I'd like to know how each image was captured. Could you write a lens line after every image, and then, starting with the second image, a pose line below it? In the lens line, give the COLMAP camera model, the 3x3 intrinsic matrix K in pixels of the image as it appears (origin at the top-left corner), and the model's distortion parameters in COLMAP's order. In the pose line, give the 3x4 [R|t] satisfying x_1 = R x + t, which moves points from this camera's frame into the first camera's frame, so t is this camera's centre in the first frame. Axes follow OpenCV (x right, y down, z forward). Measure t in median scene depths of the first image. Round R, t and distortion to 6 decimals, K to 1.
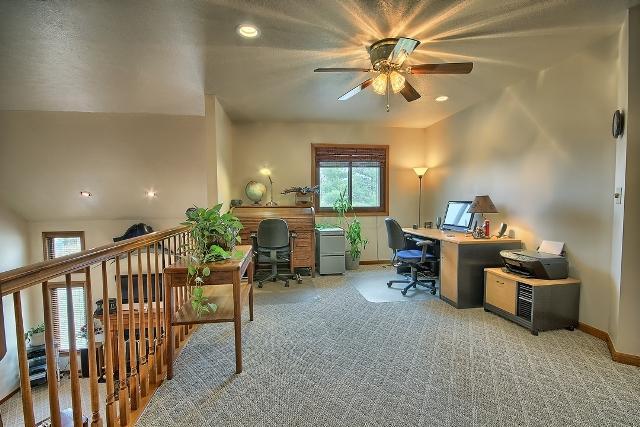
lens RADIAL K [[296.3, 0, 324.4], [0, 296.3, 216.0], [0, 0, 1]] dist [-0.002002, -0.001038]
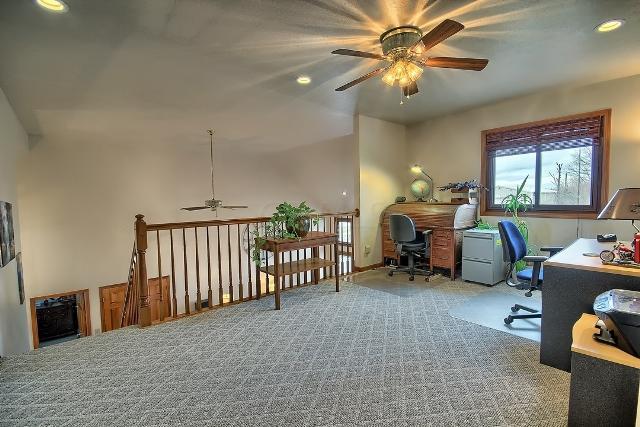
lens RADIAL K [[296.3, 0, 324.4], [0, 296.3, 216.0], [0, 0, 1]] dist [-0.002002, -0.001038]
pose [[0.529612, 0.047700, -0.846898, 0.479667], [-0.031518, 0.998835, 0.036548, -0.013491], [0.847654, 0.007336, 0.530498, 0.155865]]
